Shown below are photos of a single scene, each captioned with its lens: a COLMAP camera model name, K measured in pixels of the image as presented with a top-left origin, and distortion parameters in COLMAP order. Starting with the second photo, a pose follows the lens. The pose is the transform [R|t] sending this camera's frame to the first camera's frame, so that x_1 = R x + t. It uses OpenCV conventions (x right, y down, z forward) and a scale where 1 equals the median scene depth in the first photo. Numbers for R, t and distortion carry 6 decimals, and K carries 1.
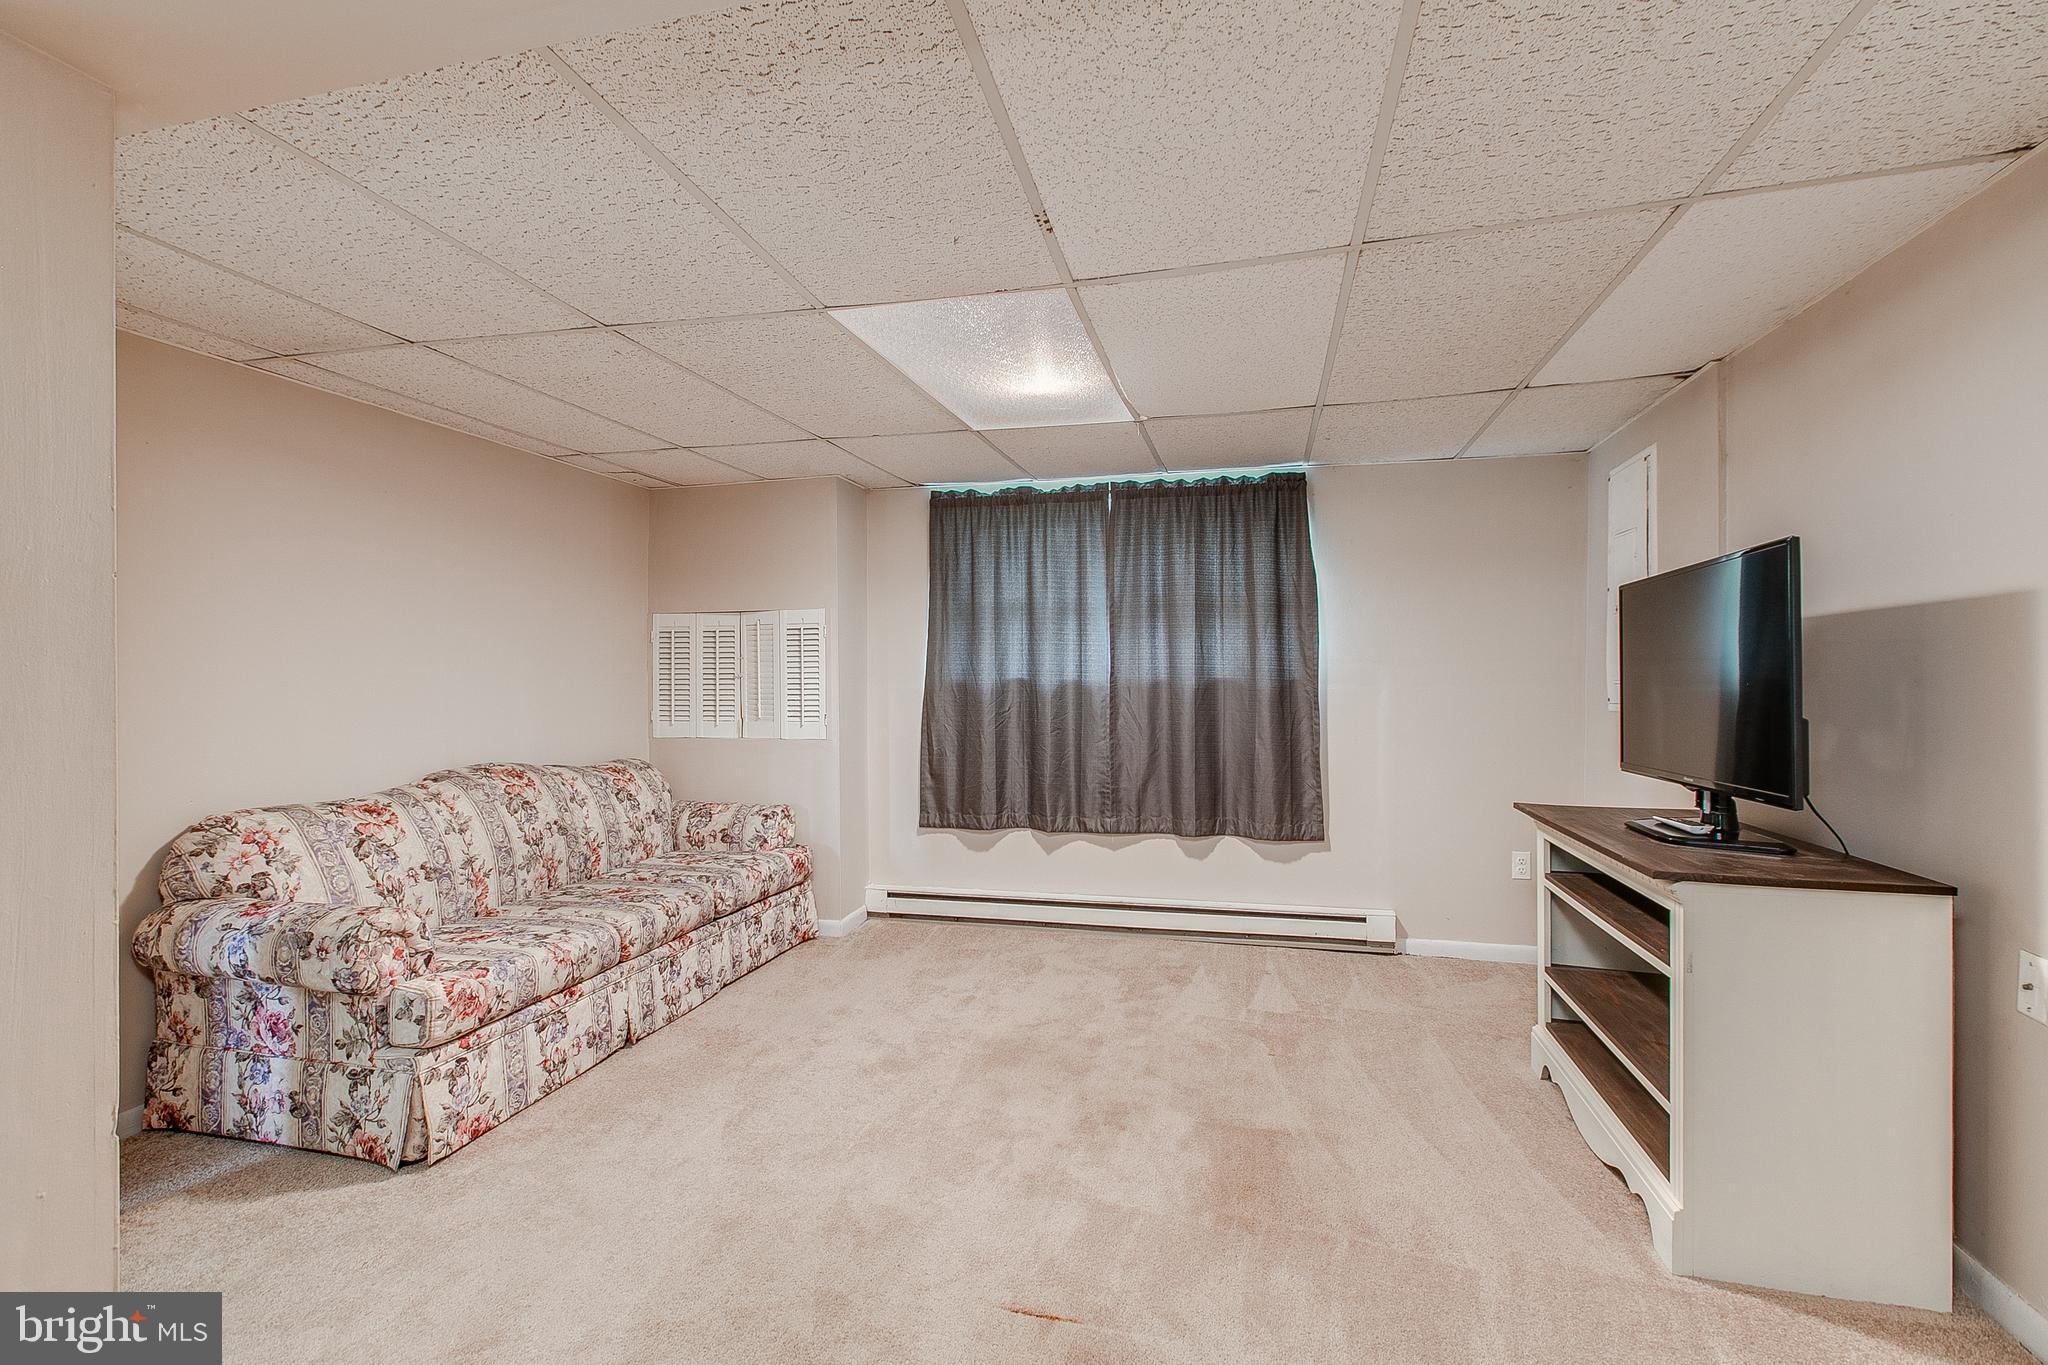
lens RADIAL K [[901.6, 0, 1009.2], [0, 901.6, 676.0], [0, 0, 1]] dist [-0.000606, 0.000201]
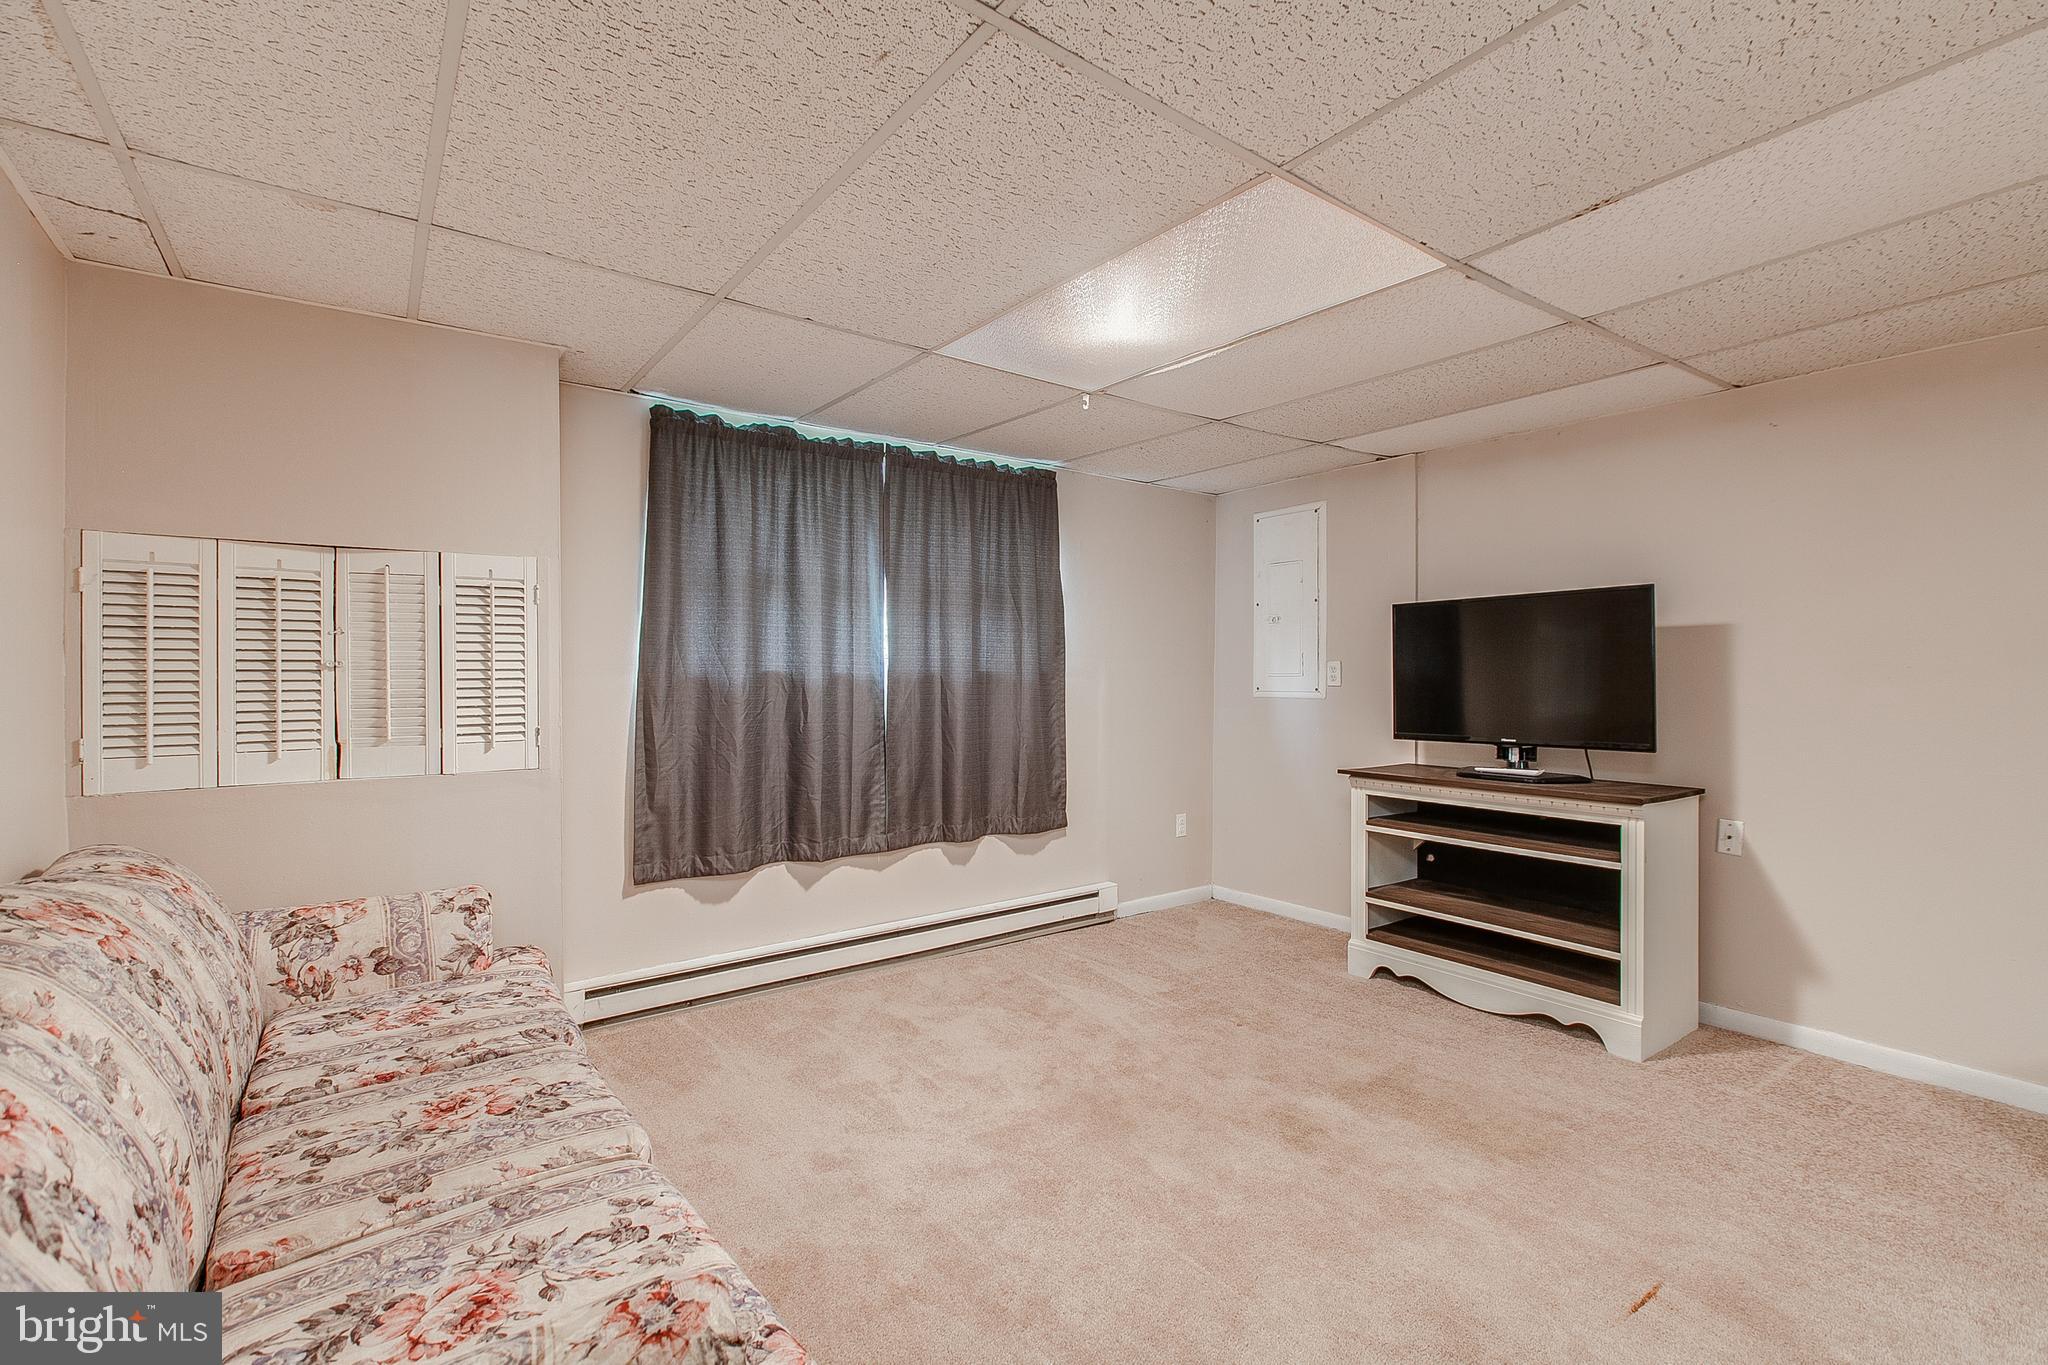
lens RADIAL K [[901.6, 0, 1009.2], [0, 901.6, 676.0], [0, 0, 1]] dist [-0.000606, 0.000201]
pose [[0.644963, -0.000985, 0.764213, -0.475080], [-0.001854, 0.999994, 0.002853, 0.004329], [-0.764211, -0.003257, 0.644958, 0.358381]]
